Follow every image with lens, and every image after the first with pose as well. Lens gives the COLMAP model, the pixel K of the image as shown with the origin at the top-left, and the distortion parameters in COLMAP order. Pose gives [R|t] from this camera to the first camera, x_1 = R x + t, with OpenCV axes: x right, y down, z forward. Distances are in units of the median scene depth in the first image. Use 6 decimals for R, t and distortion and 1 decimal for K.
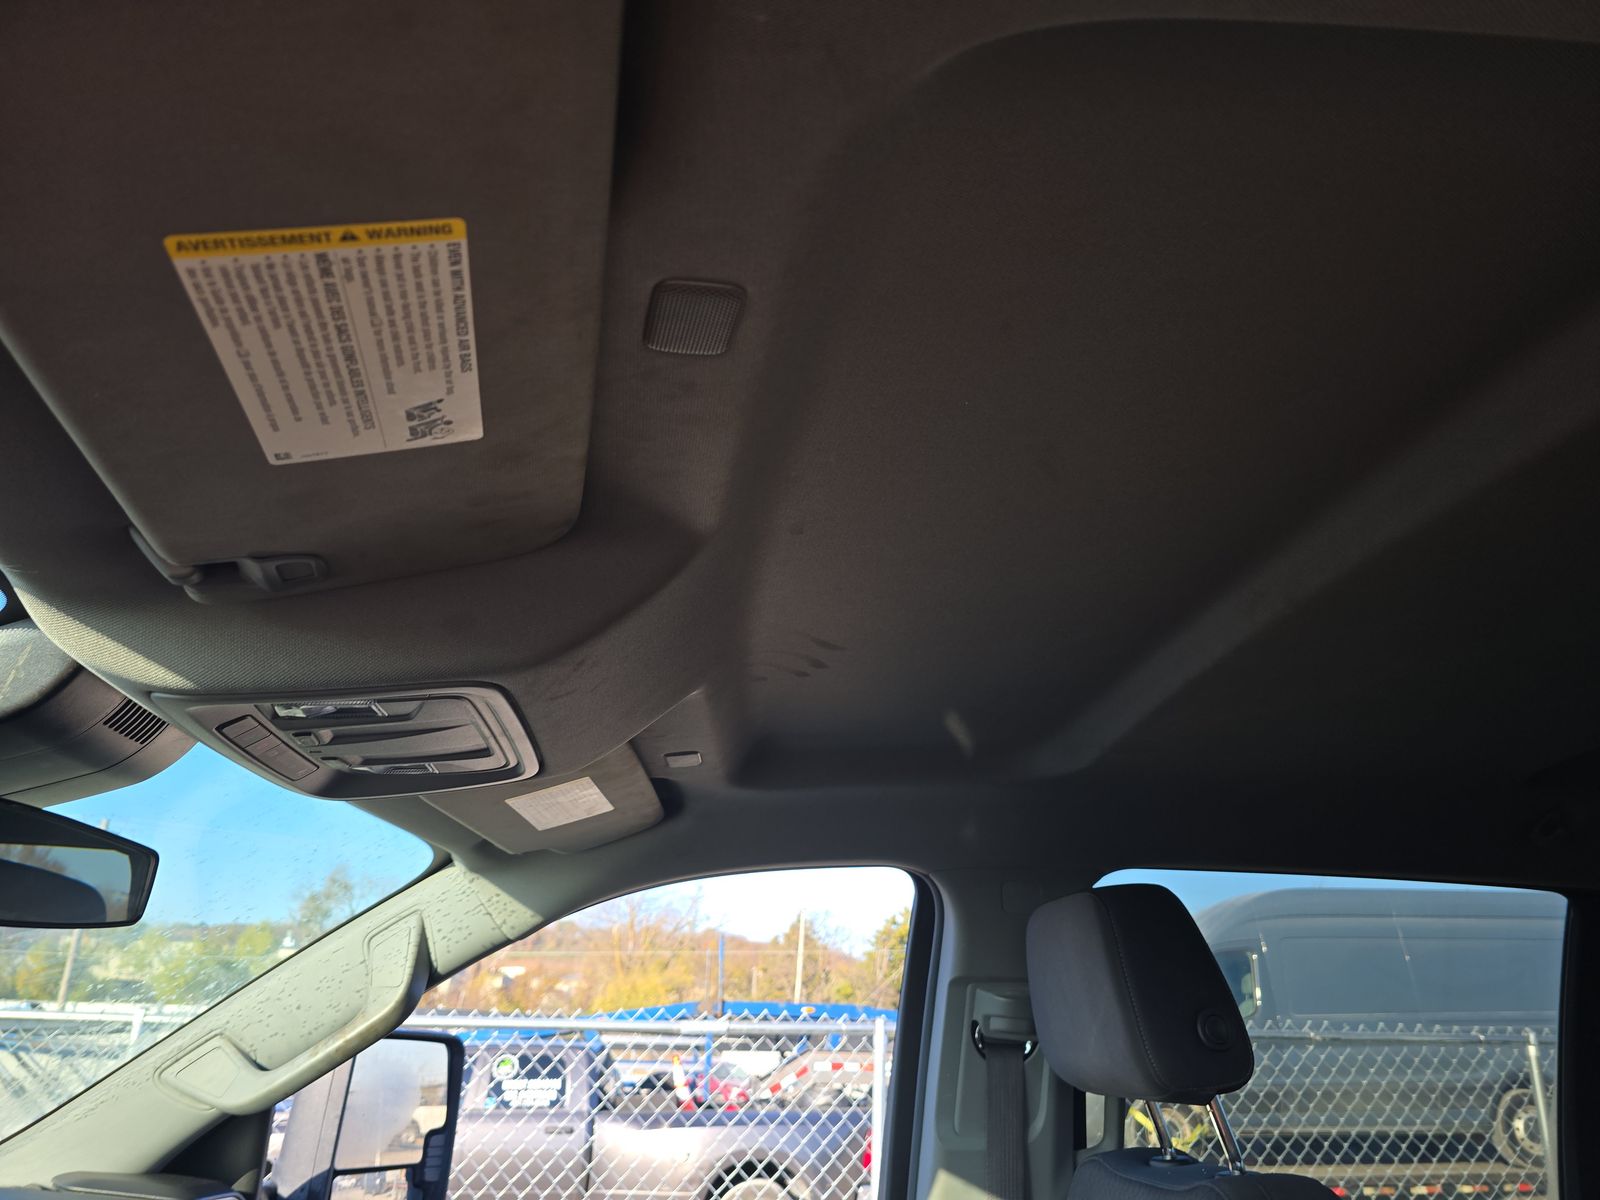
lens RADIAL K [[1071.7, 0, 794.7], [0, 1071.7, 594.5], [0, 0, 1]] dist [0.067815, -0.071012]
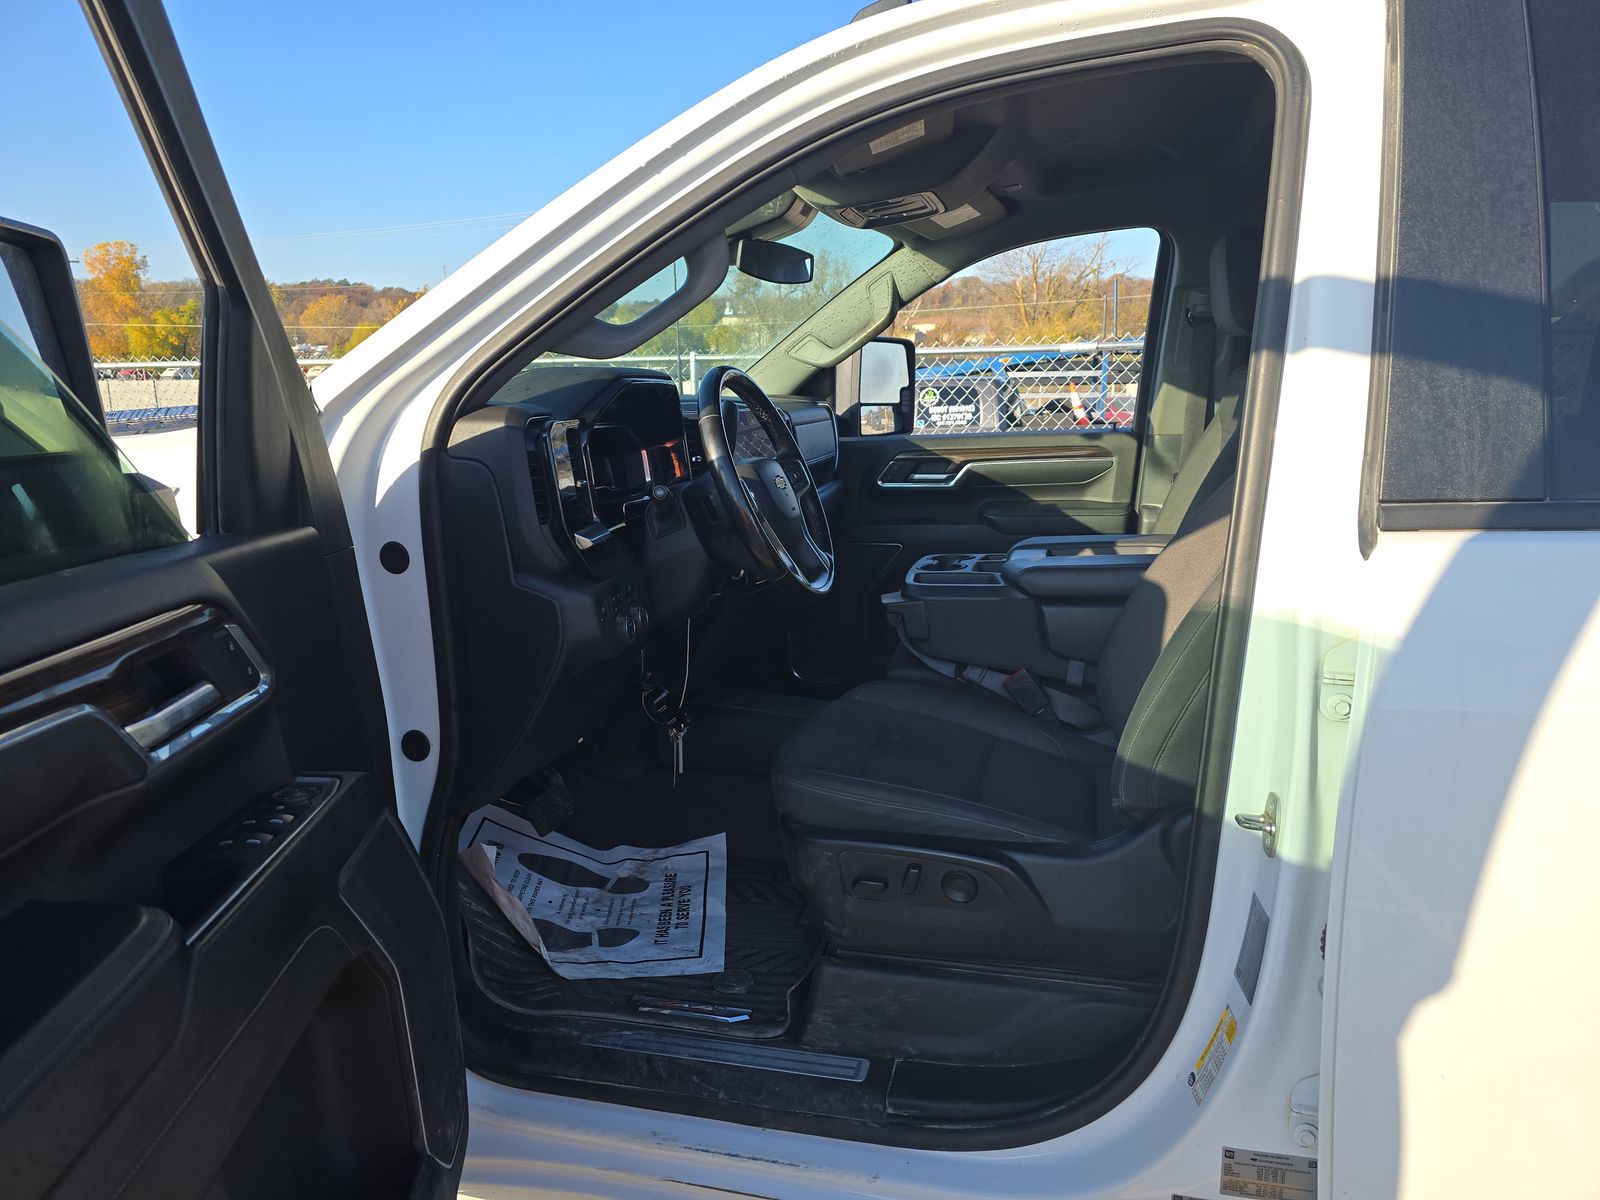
lens RADIAL K [[1071.7, 0, 794.7], [0, 1071.7, 594.5], [0, 0, 1]] dist [0.067815, -0.071012]
pose [[0.935550, 0.034381, -0.351516, 0.169771], [0.164108, 0.838980, 0.518827, -0.218625], [0.312753, -0.543076, 0.779265, -0.754164]]
